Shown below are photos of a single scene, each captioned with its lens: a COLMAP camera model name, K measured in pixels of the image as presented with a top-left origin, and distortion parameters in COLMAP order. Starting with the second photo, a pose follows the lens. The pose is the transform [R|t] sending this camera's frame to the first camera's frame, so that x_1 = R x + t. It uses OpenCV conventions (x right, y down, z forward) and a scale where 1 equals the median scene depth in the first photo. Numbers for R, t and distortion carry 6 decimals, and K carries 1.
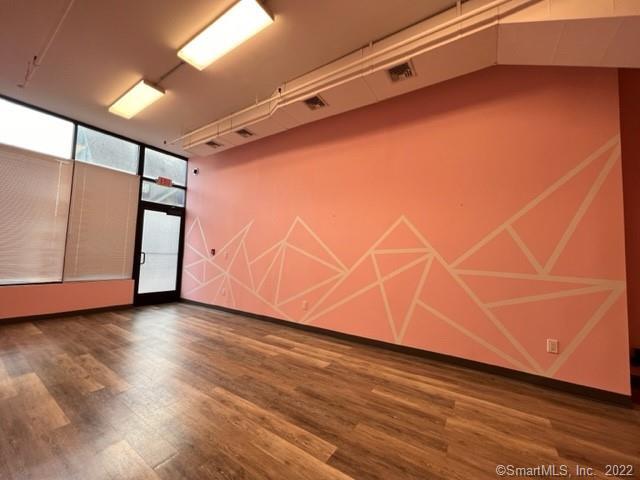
lens RADIAL K [[255.7, 0, 318.5], [0, 255.7, 239.9], [0, 0, 1]] dist [0.001486, 0.000498]
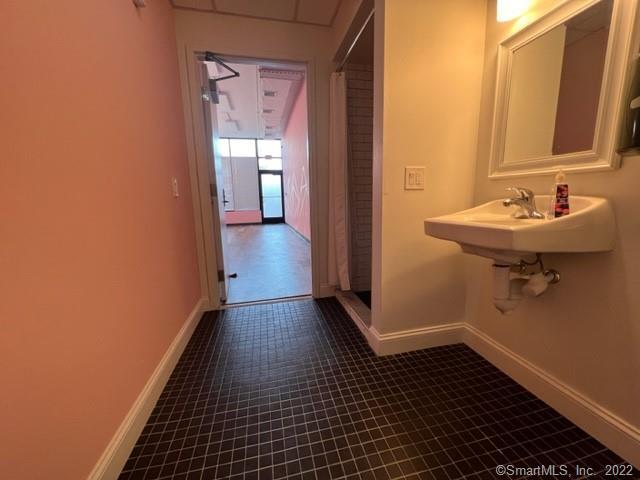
lens RADIAL K [[255.7, 0, 319.0], [0, 255.7, 238.7], [0, 0, 1]] dist [0.001486, 0.000498]
pose [[0.721765, 0.056721, -0.689810, 1.508563], [0.093299, 0.979567, 0.178168, 0.083067], [0.685821, -0.192954, 0.701725, -0.222467]]
